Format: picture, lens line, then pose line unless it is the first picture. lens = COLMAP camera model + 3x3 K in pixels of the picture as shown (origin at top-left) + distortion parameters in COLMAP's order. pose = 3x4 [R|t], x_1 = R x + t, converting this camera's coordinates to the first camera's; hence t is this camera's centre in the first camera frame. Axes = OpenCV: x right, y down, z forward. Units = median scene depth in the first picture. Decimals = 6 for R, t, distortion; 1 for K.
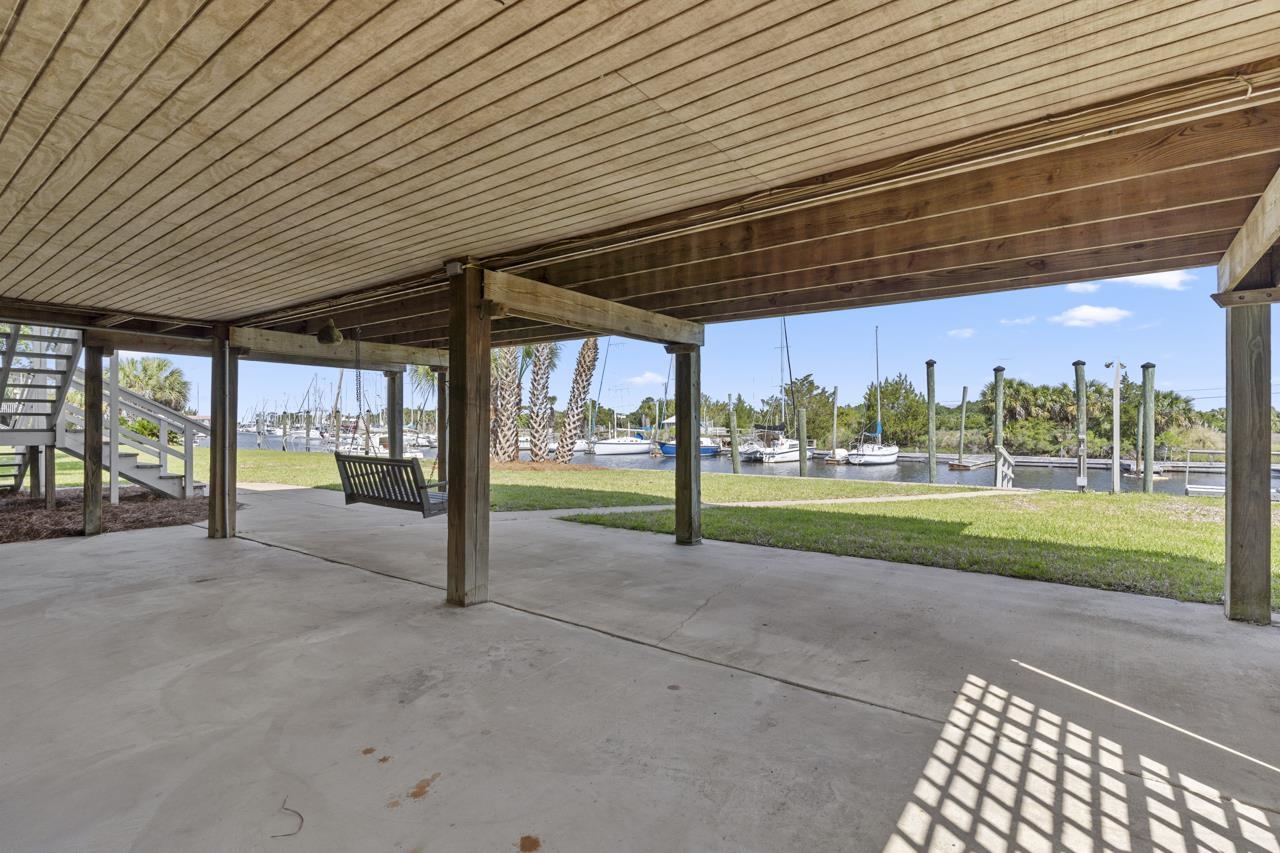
lens RADIAL K [[613.4, 0, 640.6], [0, 613.4, 429.2], [0, 0, 1]] dist [0.001342, -0.000091]
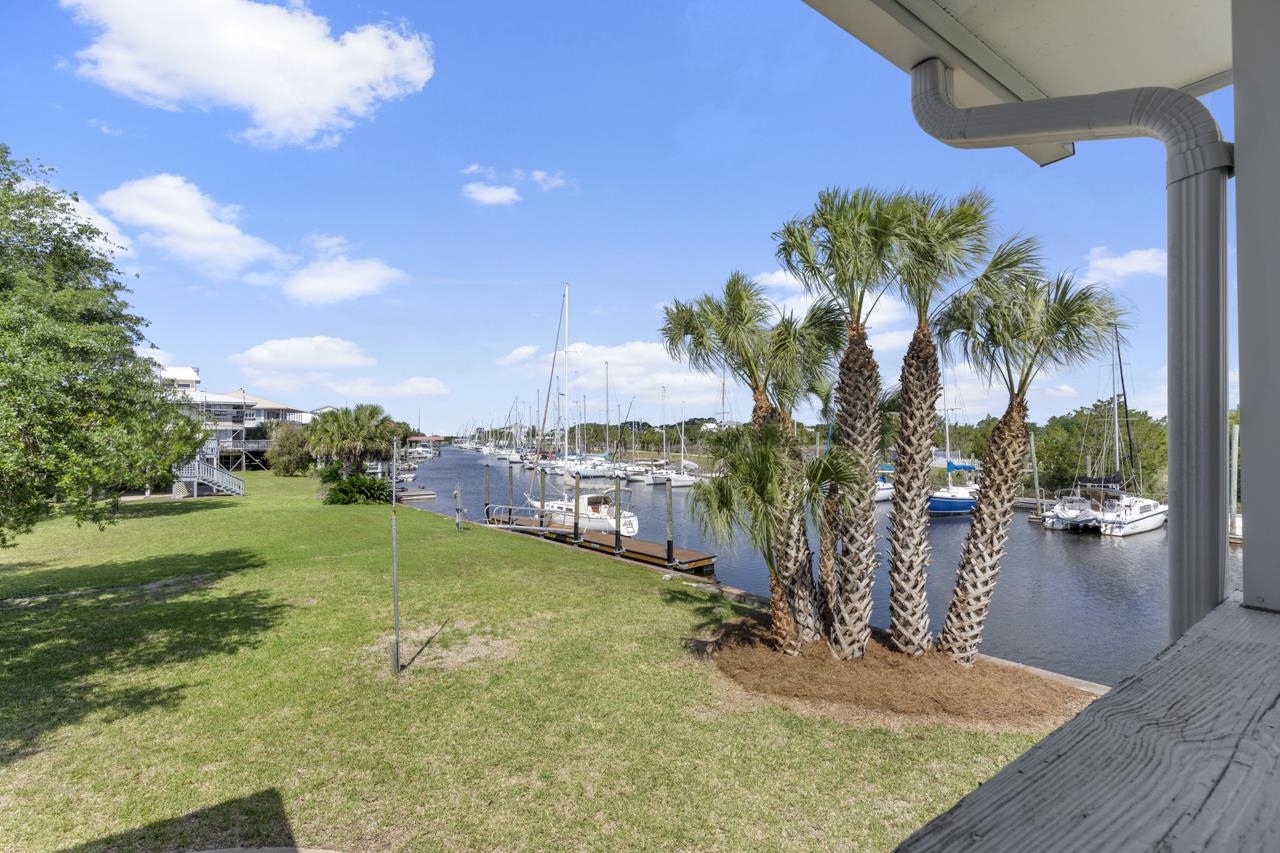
lens RADIAL K [[613.4, 0, 638.4], [0, 613.4, 432.6], [0, 0, 1]] dist [0.001342, -0.000091]
pose [[0.958509, -0.008266, -0.284943, -0.118218], [0.005495, 0.999930, -0.010522, -0.065132], [0.285010, 0.008520, 0.958487, 0.213787]]
